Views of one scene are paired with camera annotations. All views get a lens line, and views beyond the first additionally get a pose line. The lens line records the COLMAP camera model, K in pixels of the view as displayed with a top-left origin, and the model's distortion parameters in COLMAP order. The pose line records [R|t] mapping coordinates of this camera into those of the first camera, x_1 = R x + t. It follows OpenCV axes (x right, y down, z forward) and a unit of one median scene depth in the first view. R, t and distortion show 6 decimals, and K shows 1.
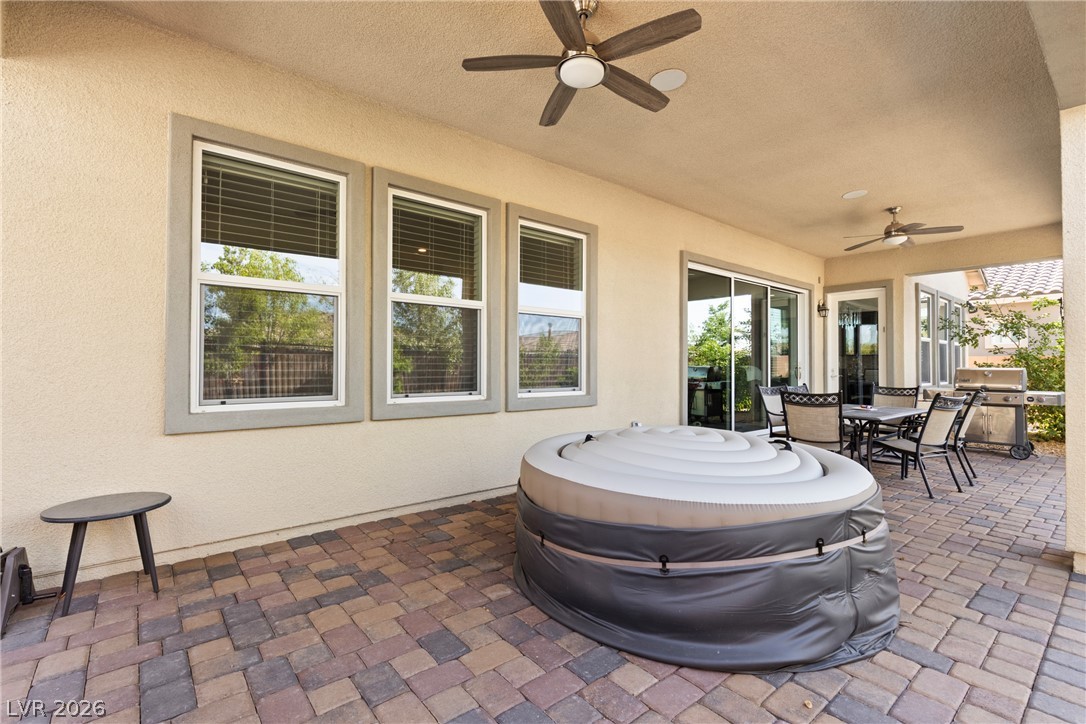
lens RADIAL K [[491.4, 0, 546.3], [0, 491.4, 358.7], [0, 0, 1]] dist [-0.004197, -0.000048]
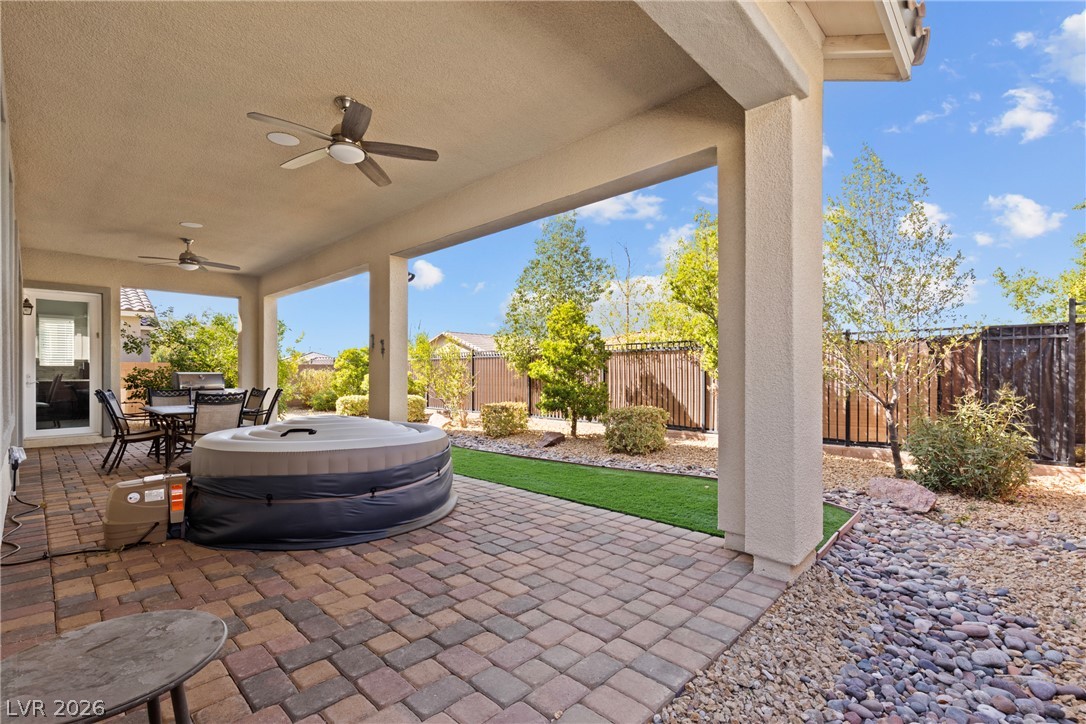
lens RADIAL K [[491.4, 0, 546.5], [0, 491.4, 368.5], [0, 0, 1]] dist [-0.004197, -0.000048]
pose [[-0.107611, 0.002251, 0.994191, -0.746187], [-0.015504, 0.999872, -0.003942, -0.001078], [-0.994072, -0.015838, -0.107562, 0.324528]]
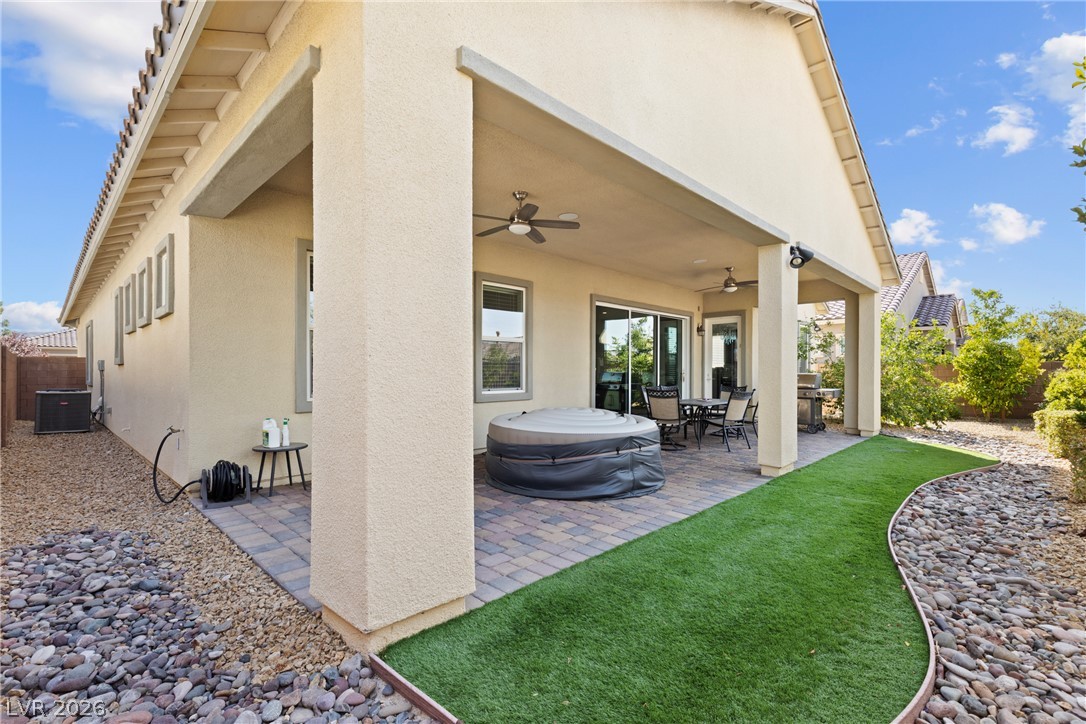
lens RADIAL K [[491.4, 0, 547.5], [0, 491.4, 364.9], [0, 0, 1]] dist [-0.004197, -0.000048]
pose [[0.993862, -0.001201, 0.110624, -0.021274], [0.000645, 0.999987, 0.005061, -0.021182], [-0.110629, -0.004959, 0.993849, -0.572082]]
